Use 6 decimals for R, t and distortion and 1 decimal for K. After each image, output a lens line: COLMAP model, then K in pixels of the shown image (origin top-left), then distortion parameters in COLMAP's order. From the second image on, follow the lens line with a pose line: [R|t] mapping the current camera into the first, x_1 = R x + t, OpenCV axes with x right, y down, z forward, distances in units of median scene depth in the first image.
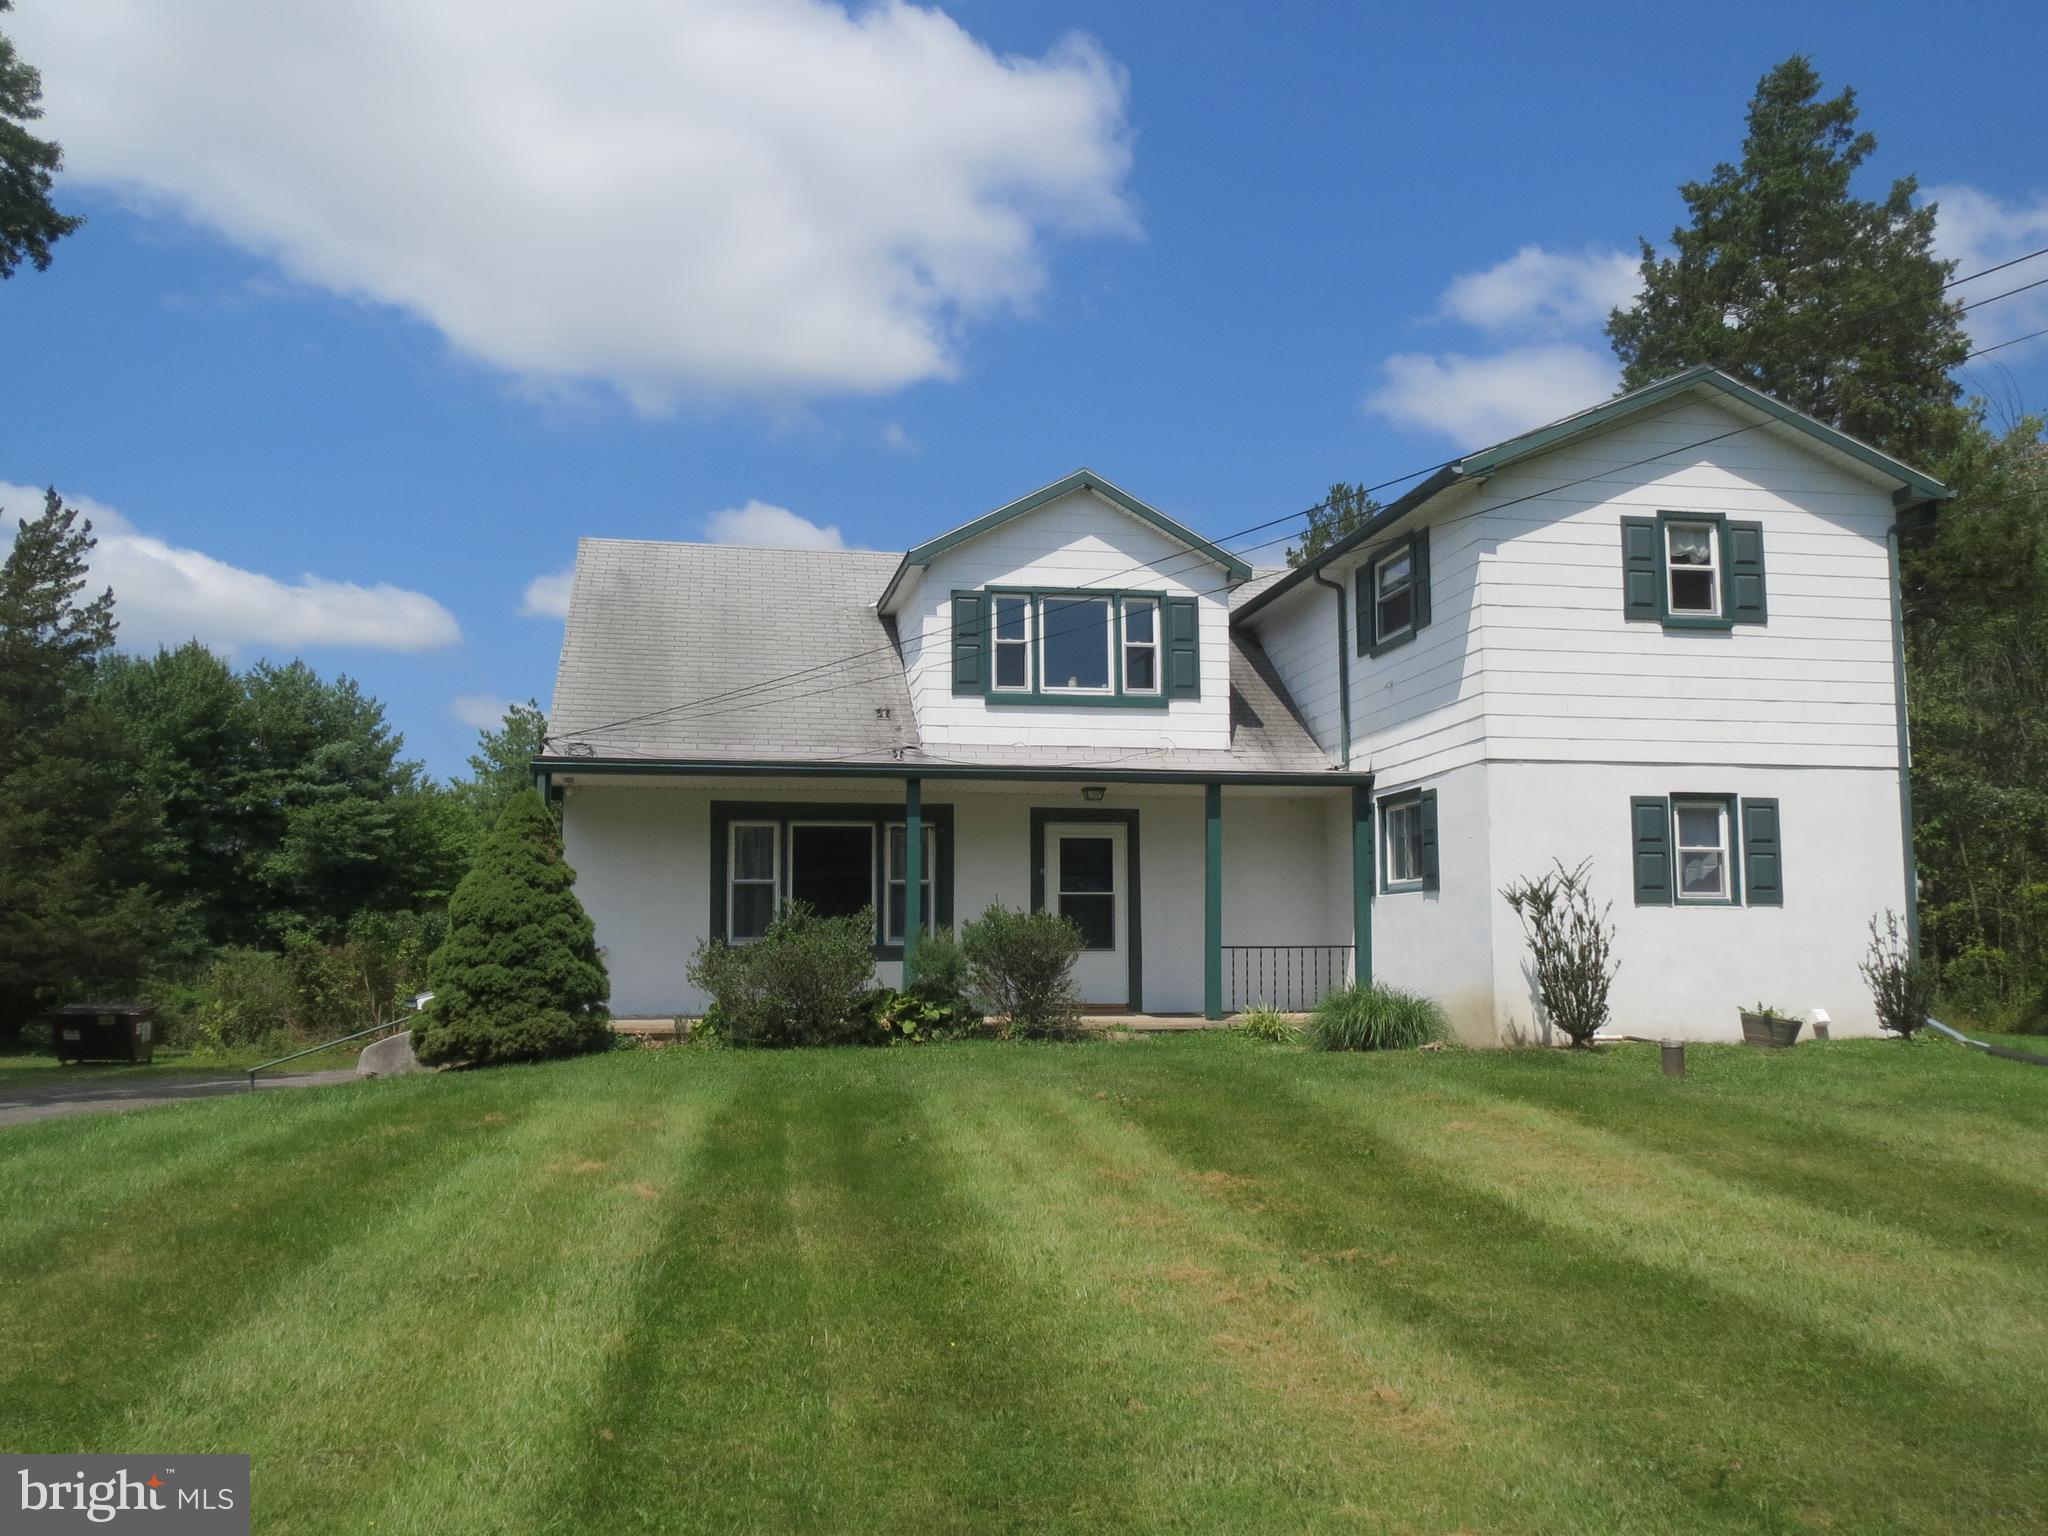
lens RADIAL K [[1733.3, 0, 1015.4], [0, 1733.3, 770.9], [0, 0, 1]] dist [-0.021812, 0.014719]
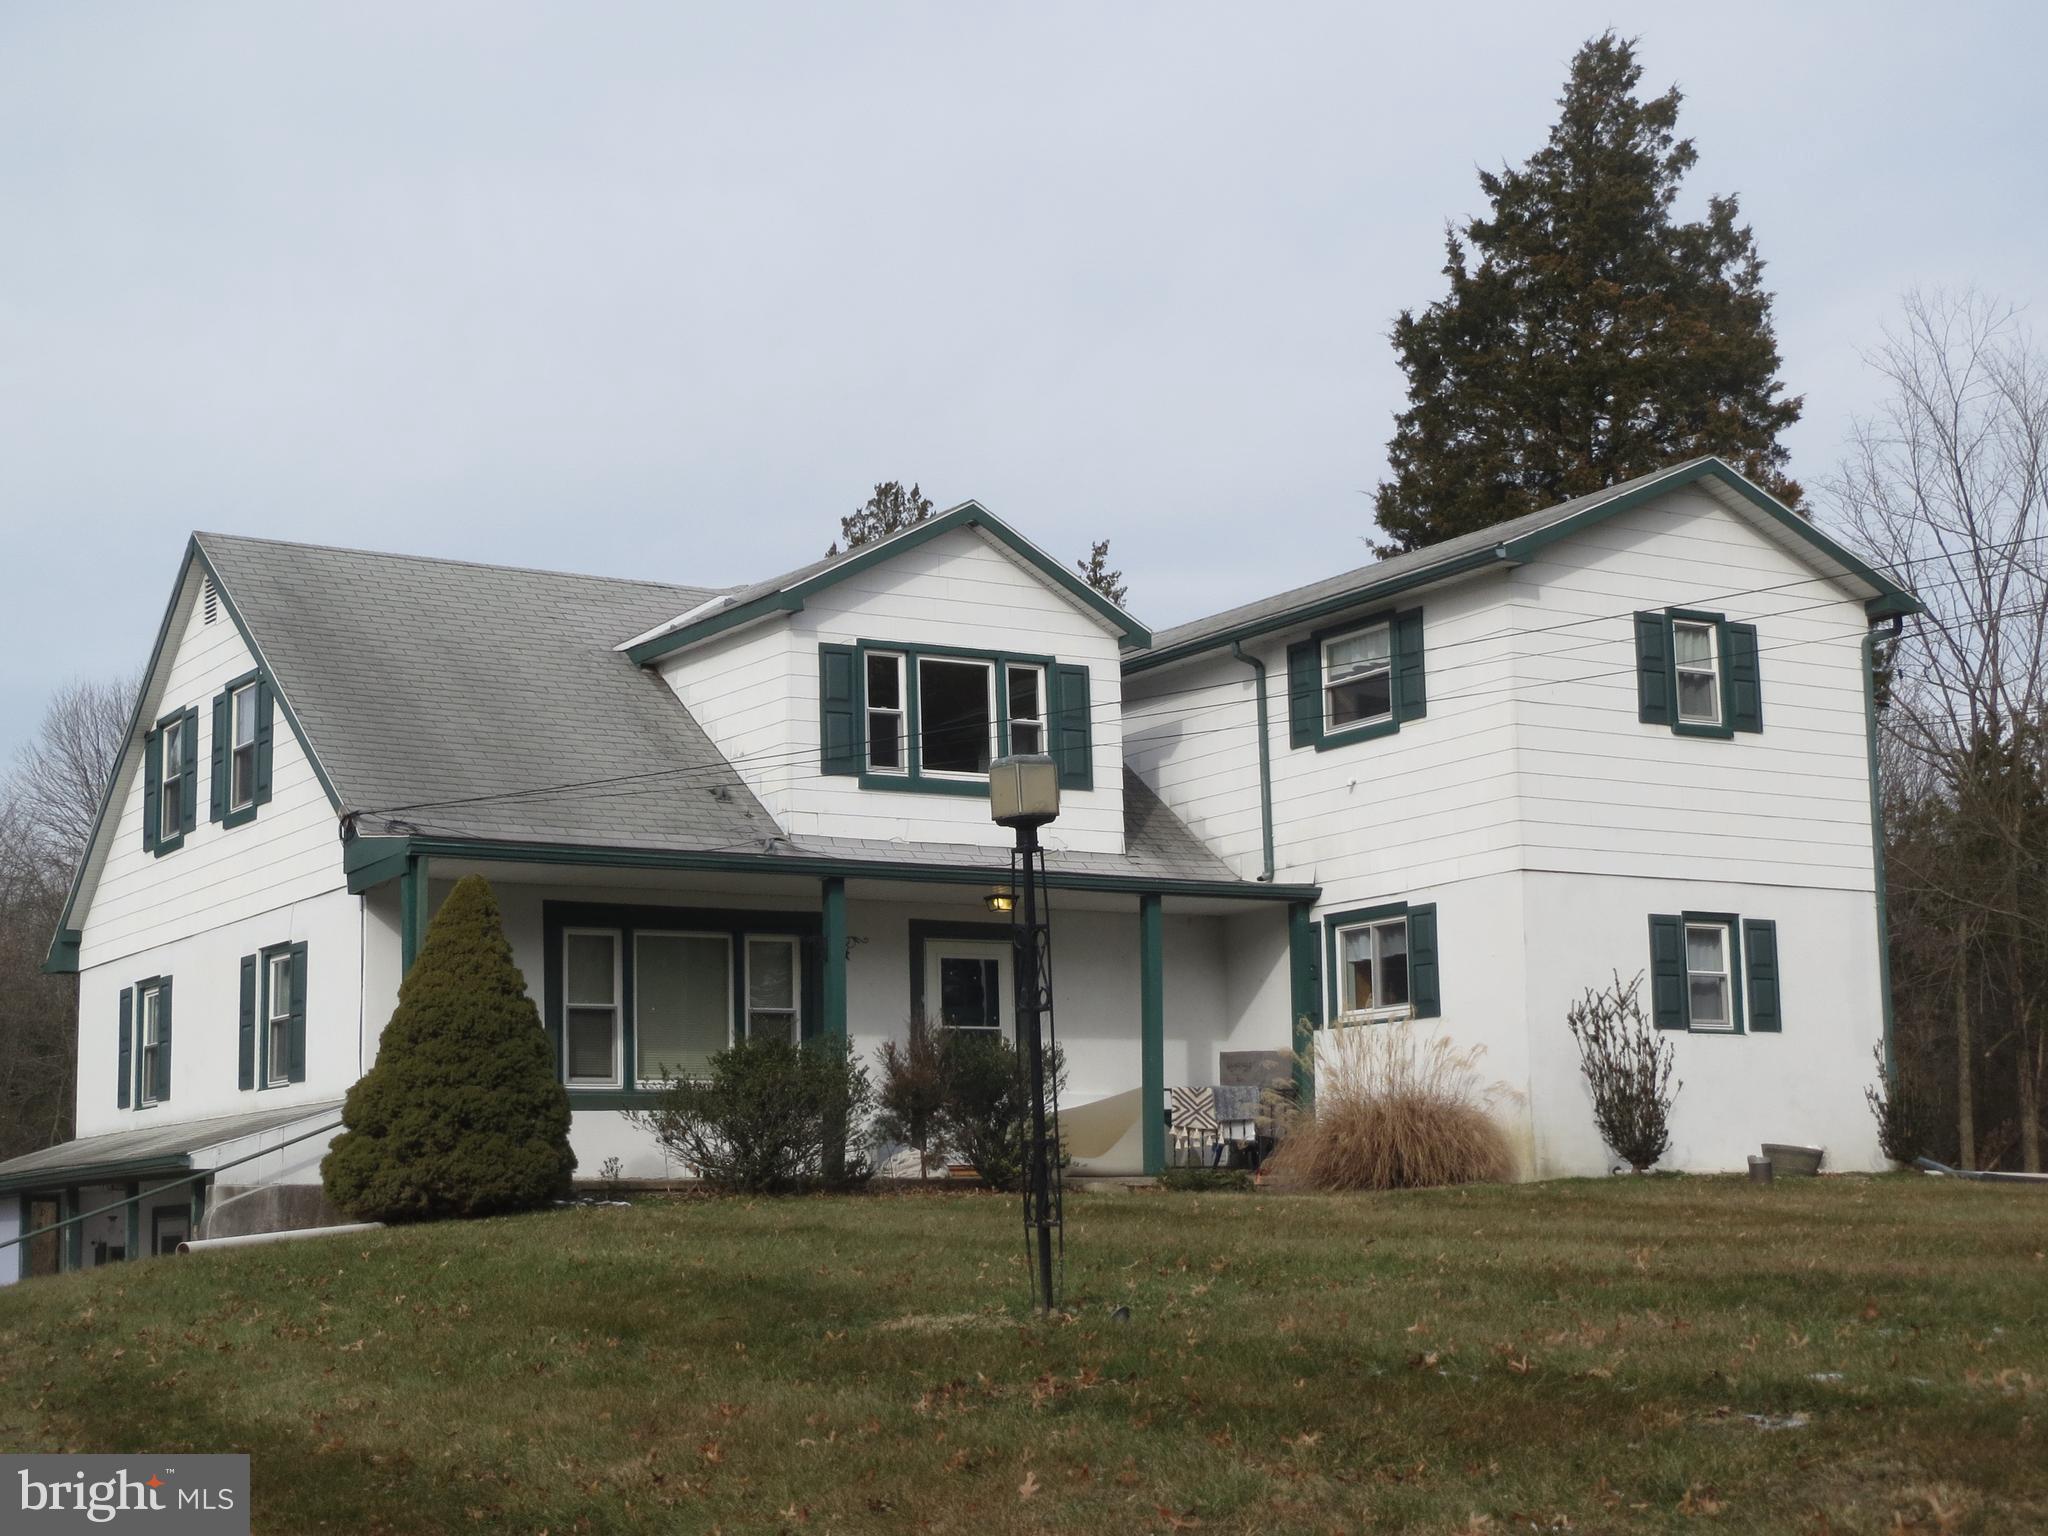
lens RADIAL K [[2869.0, 0, 1023.9], [0, 2869.0, 764.3], [0, 0, 1]] dist [-0.153582, -0.013105]
pose [[0.945384, 0.040327, 0.323454, -0.386763], [-0.024123, 0.998252, -0.053953, 0.021009], [-0.325064, 0.043203, 0.944705, -0.282050]]
